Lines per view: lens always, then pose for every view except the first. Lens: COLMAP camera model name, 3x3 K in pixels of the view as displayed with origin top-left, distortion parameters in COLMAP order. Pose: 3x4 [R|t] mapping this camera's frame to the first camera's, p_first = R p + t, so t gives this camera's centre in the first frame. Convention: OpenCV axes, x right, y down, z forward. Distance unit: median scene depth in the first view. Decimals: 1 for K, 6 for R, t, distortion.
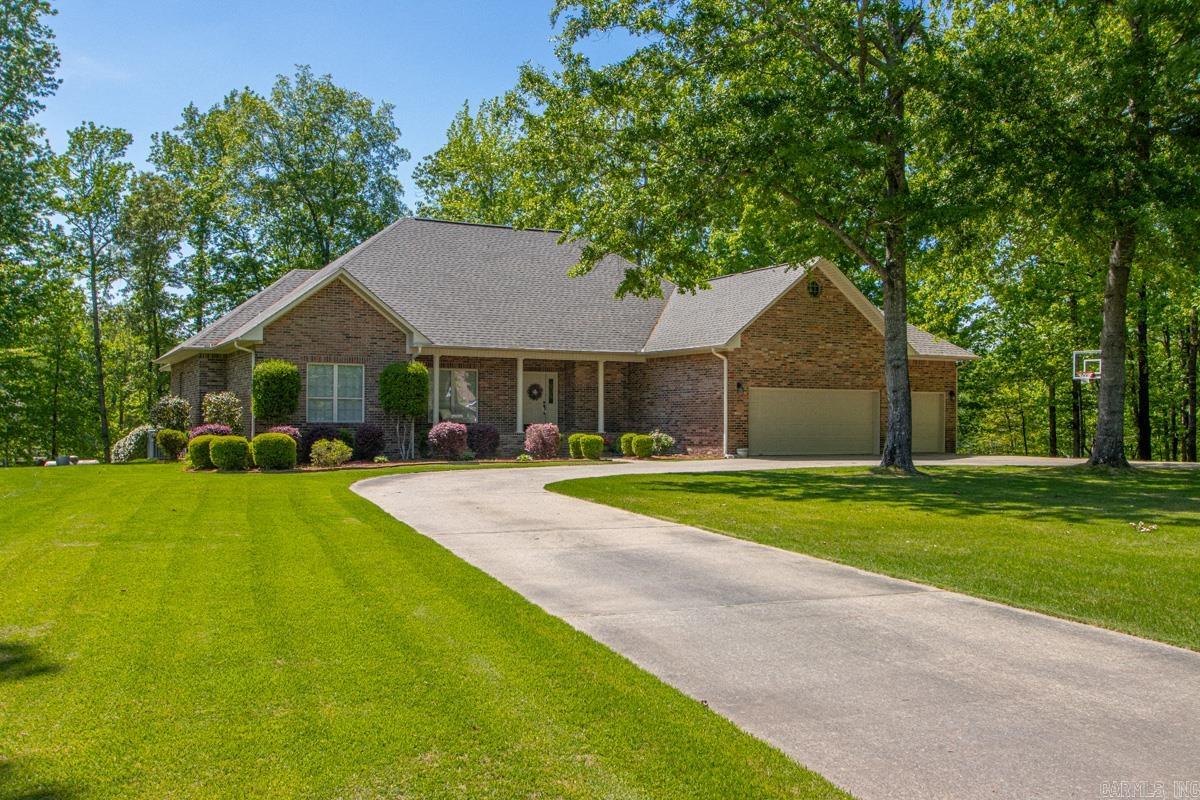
lens RADIAL K [[1086.6, 0, 575.5], [0, 1086.6, 406.3], [0, 0, 1]] dist [-0.049661, 0.023092]
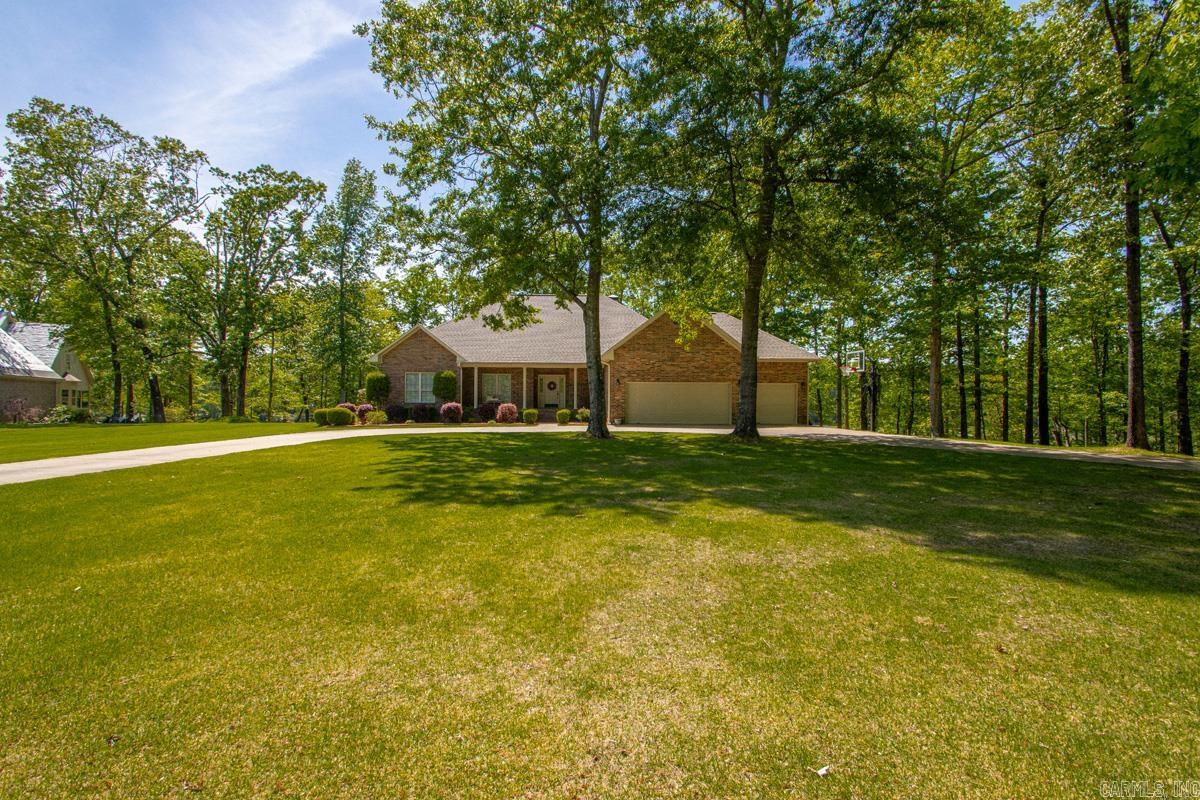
lens RADIAL K [[573.1, 0, 586.8], [0, 573.1, 397.1], [0, 0, 1]] dist [0.013963, -0.000247]
pose [[0.901079, -0.001859, -0.433651, 0.477923], [0.003777, 0.999987, 0.003561, 0.002309], [0.433638, -0.004847, 0.901074, 0.189222]]
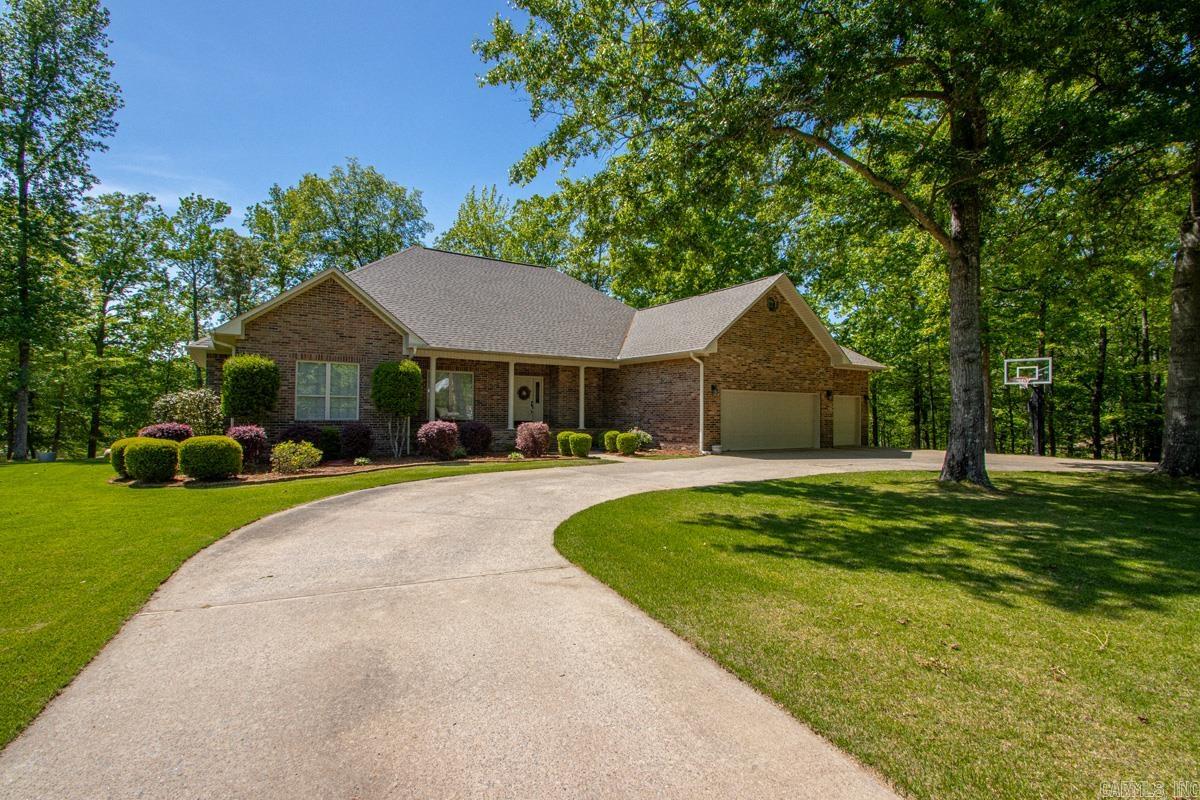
lens RADIAL K [[573.1, 0, 586.8], [0, 573.1, 397.1], [0, 0, 1]] dist [0.013963, -0.000247]
pose [[0.996576, 0.007865, 0.082311, -0.023413], [-0.006653, 0.999866, -0.014984, -0.000144], [-0.082418, 0.014385, 0.996494, 0.426737]]
